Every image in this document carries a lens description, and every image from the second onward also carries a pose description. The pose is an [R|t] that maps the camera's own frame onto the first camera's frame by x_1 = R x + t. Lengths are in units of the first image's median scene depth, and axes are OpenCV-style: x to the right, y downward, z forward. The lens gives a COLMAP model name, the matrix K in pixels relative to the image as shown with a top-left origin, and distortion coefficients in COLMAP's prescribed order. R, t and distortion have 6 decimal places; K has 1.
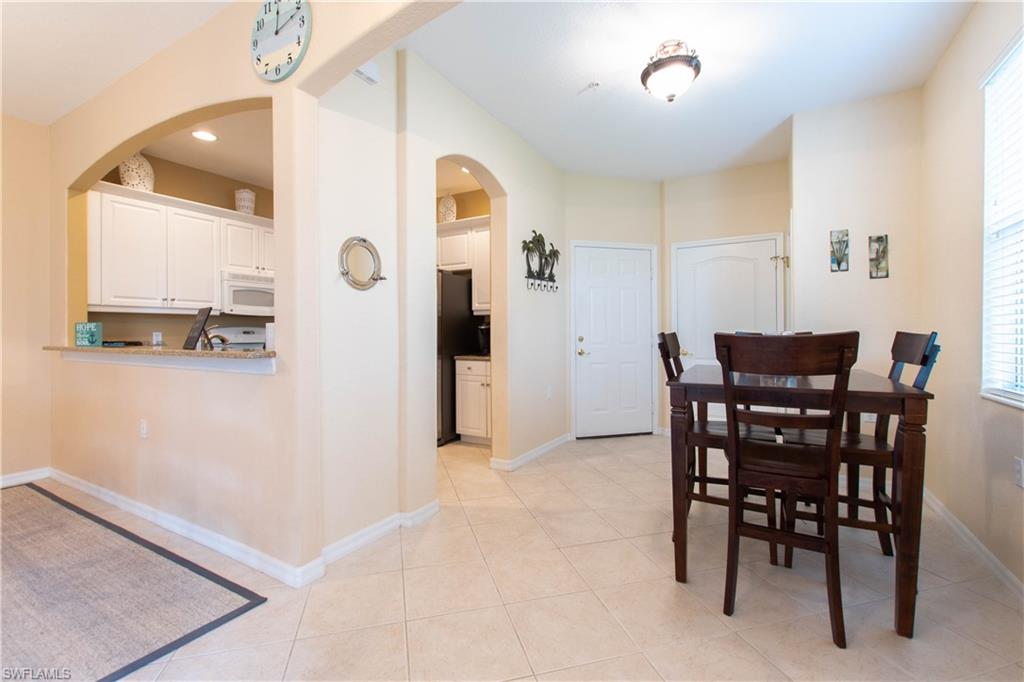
lens RADIAL K [[447.4, 0, 509.8], [0, 447.4, 332.7], [0, 0, 1]] dist [0.000802, 0.000230]
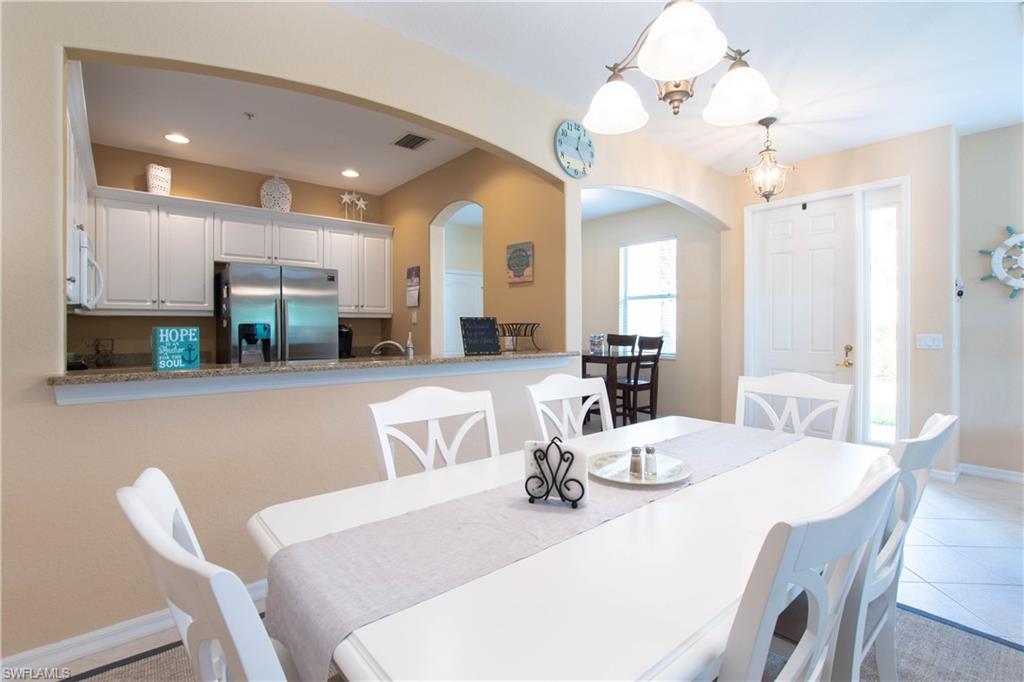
lens RADIAL K [[473.7, 0, 516.4], [0, 473.7, 334.4], [0, 0, 1]] dist [-0.026235, -0.000336]
pose [[0.343861, -0.009819, 0.938969, -1.110796], [-0.001336, 0.999939, 0.010945, -0.016803], [-0.939019, -0.005018, 0.343827, 0.322257]]
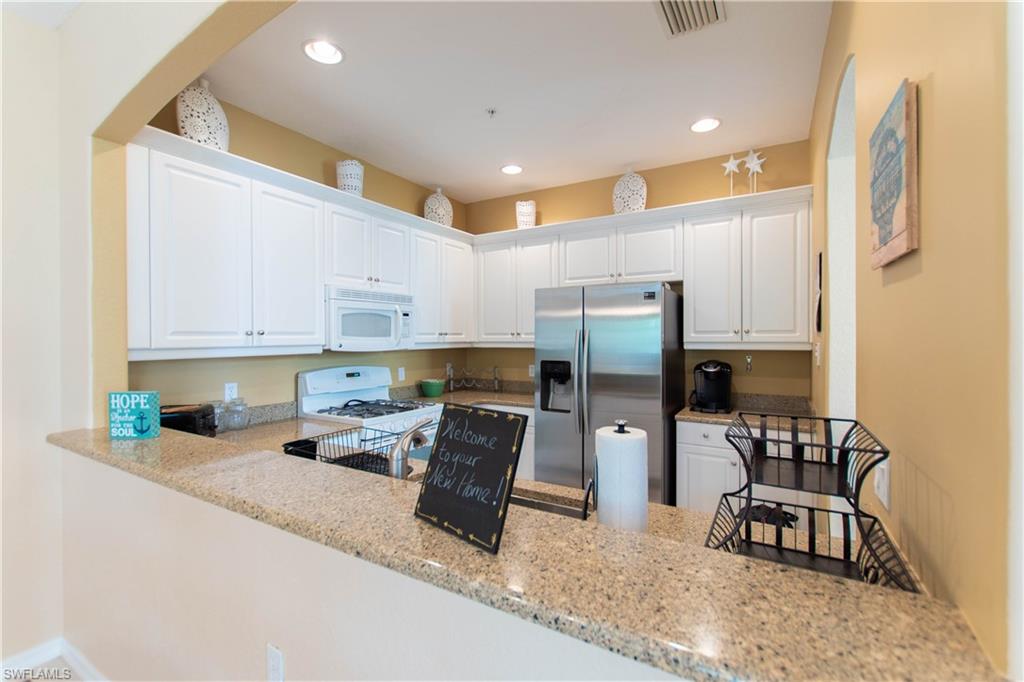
lens RADIAL K [[444.1, 0, 512.0], [0, 444.1, 341.0], [0, 0, 1]] dist [-0.001125, -0.000242]
pose [[0.999924, 0.002110, -0.012126, -0.412799], [-0.001990, 0.999949, 0.009885, -0.071448], [0.012146, -0.009860, 0.999878, 0.409442]]
